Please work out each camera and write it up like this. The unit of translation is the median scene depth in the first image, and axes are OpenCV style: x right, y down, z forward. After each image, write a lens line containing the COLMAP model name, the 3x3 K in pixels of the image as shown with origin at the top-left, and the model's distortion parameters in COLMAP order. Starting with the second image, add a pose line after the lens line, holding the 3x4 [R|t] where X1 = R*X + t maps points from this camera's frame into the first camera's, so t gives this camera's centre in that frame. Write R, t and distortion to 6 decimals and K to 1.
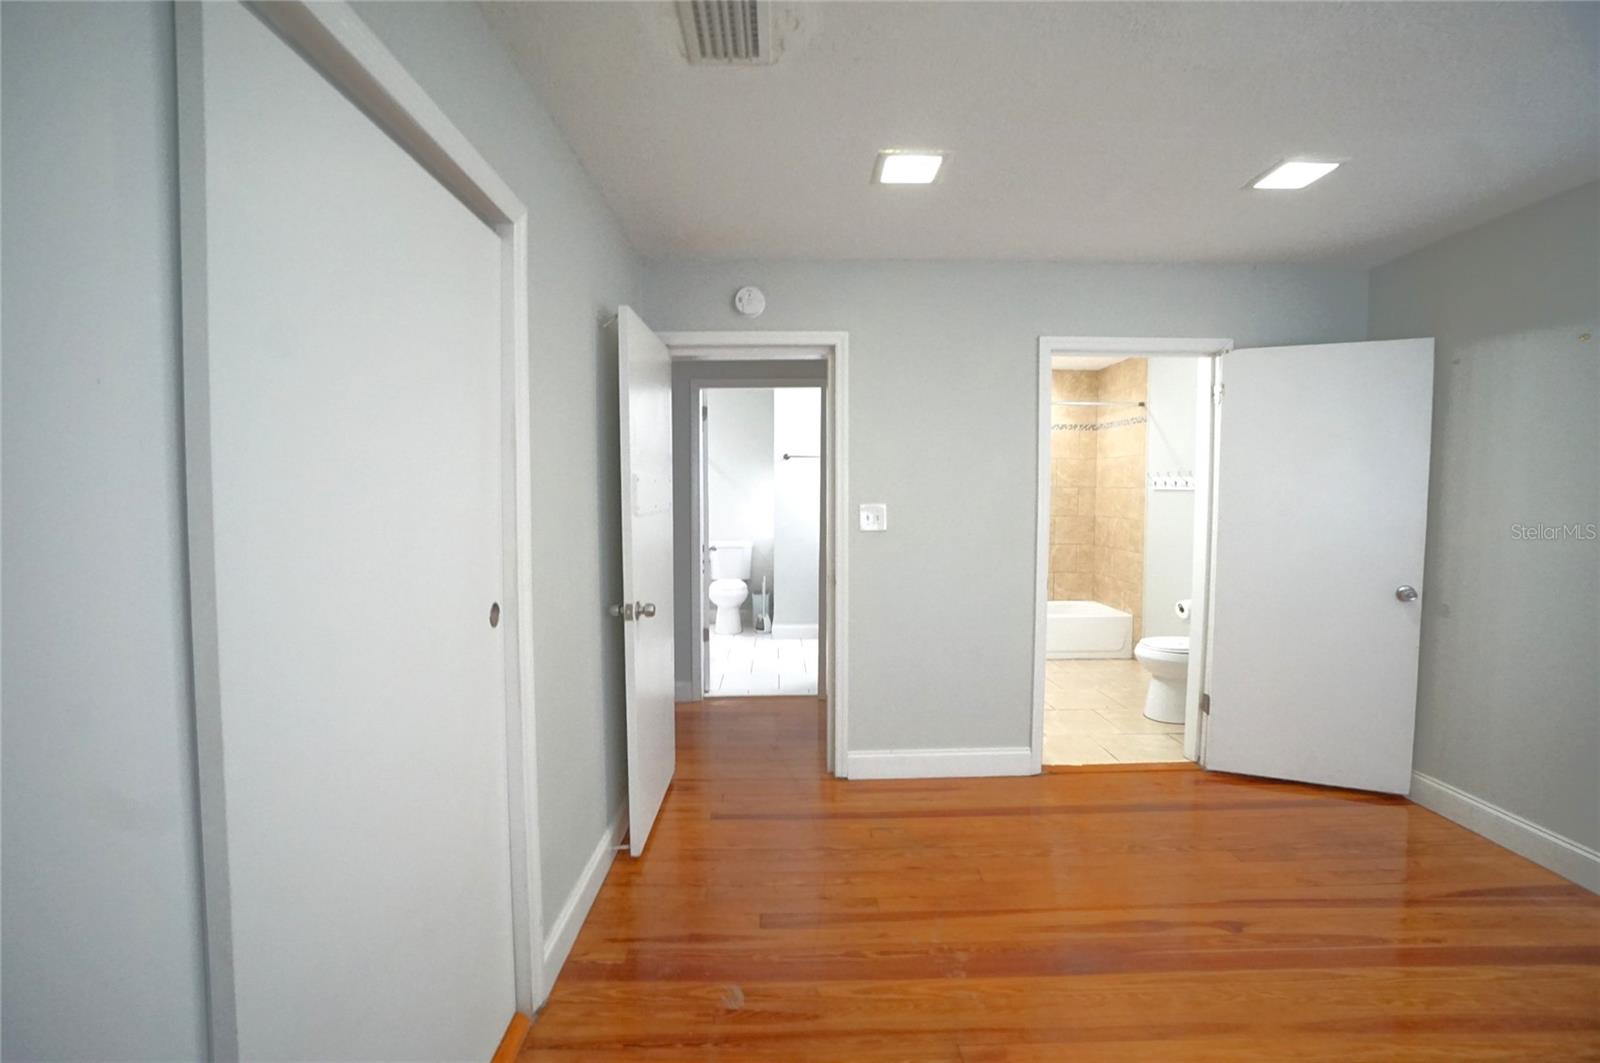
lens RADIAL K [[724.2, 0, 800.0], [0, 724.2, 531.5], [0, 0, 1]] dist [-0.041617, 0.023723]
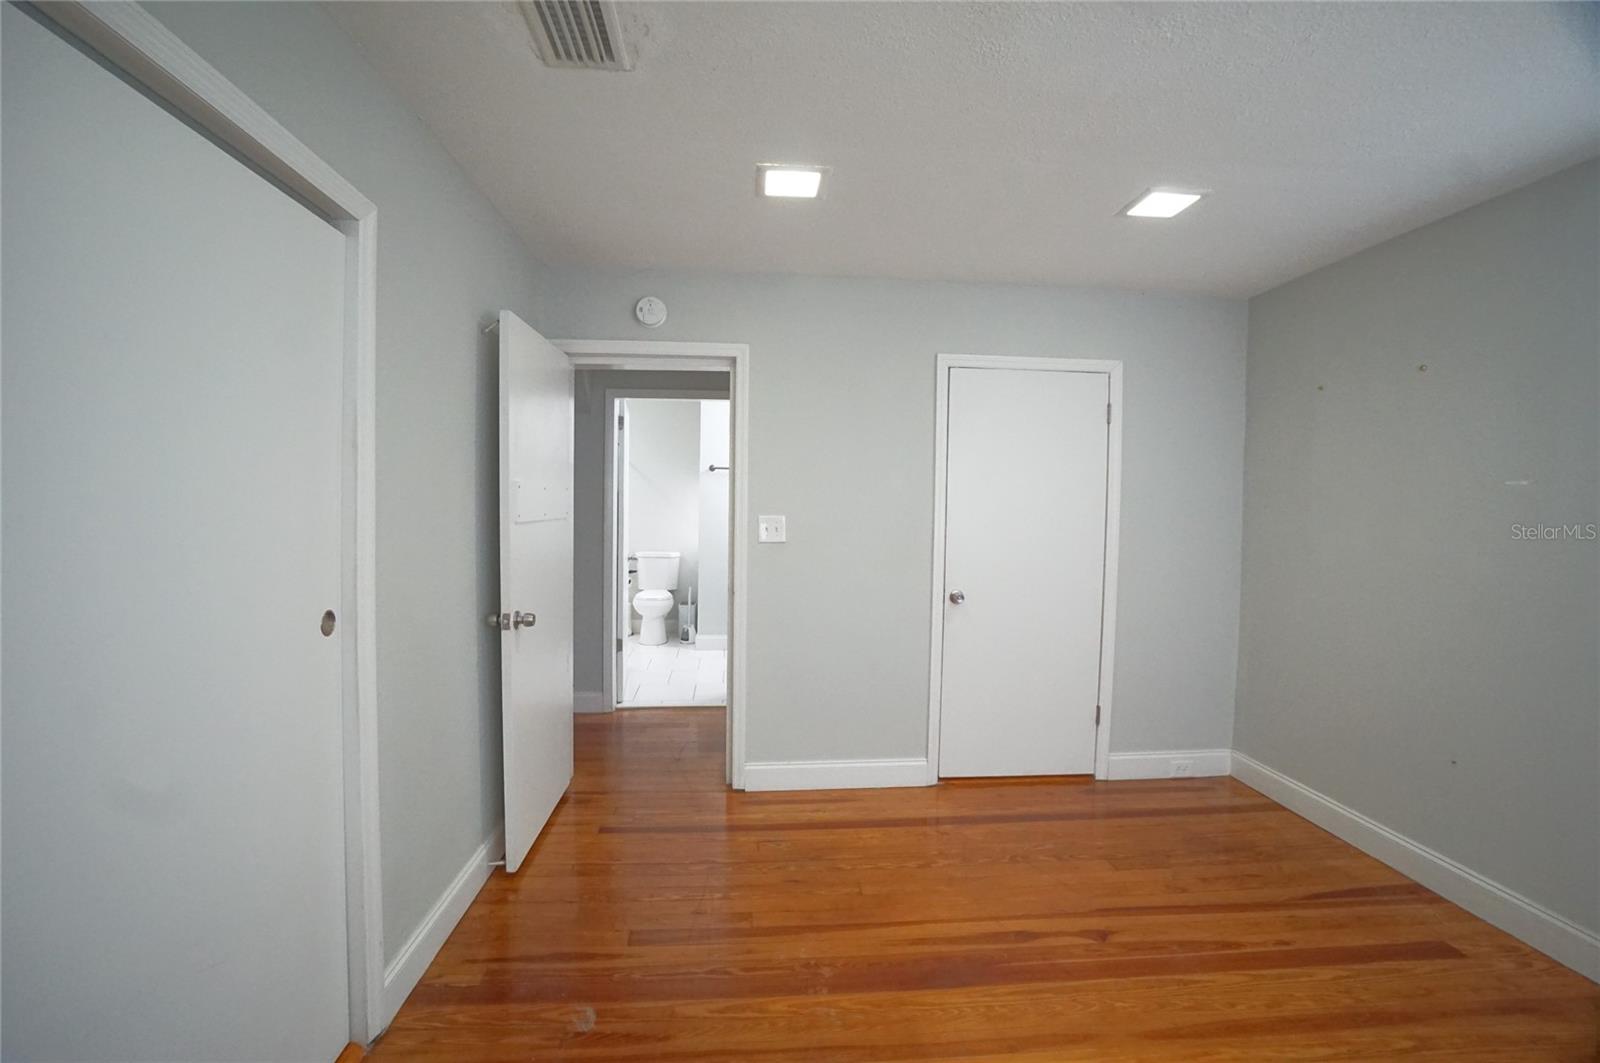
lens RADIAL K [[709.9, 0, 800.0], [0, 709.9, 531.5], [0, 0, 1]] dist [-0.044573, 0.023526]
pose [[0.998150, 0.012825, 0.059424, 0.108080], [-0.011798, 0.999776, -0.017597, 0.001309], [-0.059636, 0.016863, 0.998078, 0.019878]]
